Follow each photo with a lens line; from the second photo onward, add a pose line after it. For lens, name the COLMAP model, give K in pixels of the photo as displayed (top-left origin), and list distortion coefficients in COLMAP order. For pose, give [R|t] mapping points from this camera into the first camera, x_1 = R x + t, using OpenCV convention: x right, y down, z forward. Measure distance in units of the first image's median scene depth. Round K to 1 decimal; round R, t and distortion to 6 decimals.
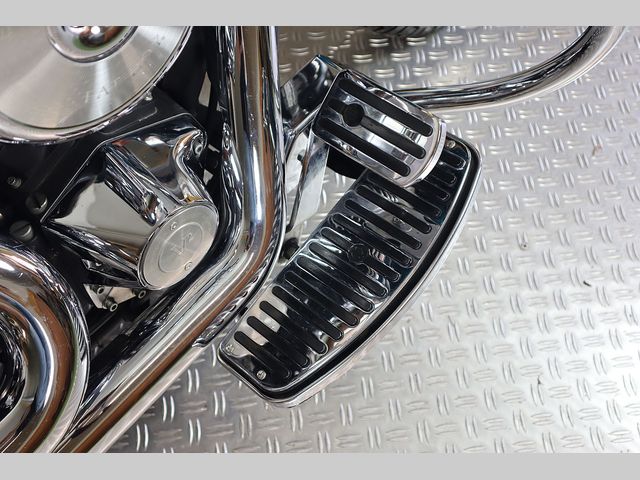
lens RADIAL K [[670.7, 0, 320.0], [0, 670.7, 240.0], [0, 0, 1]] dist [-0.043497, -0.014130]
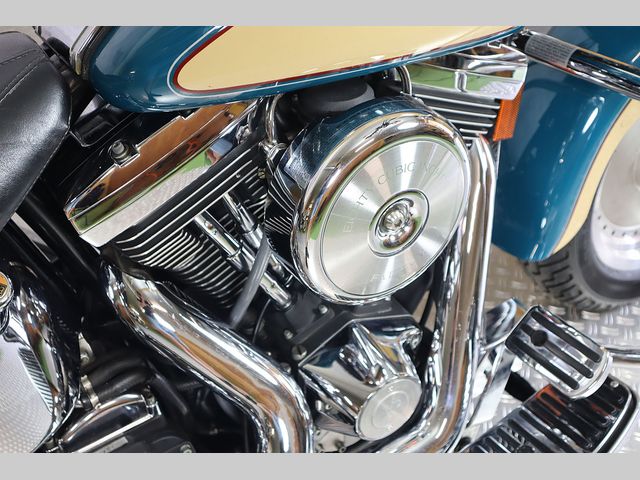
lens RADIAL K [[670.7, 0, 320.0], [0, 670.7, 240.0], [0, 0, 1]] dist [-0.043497, -0.014130]
pose [[0.954195, 0.154714, -0.256077, -0.052215], [-0.239829, 0.907248, -0.345520, 0.186480], [0.178868, 0.391108, 0.902796, -0.321810]]
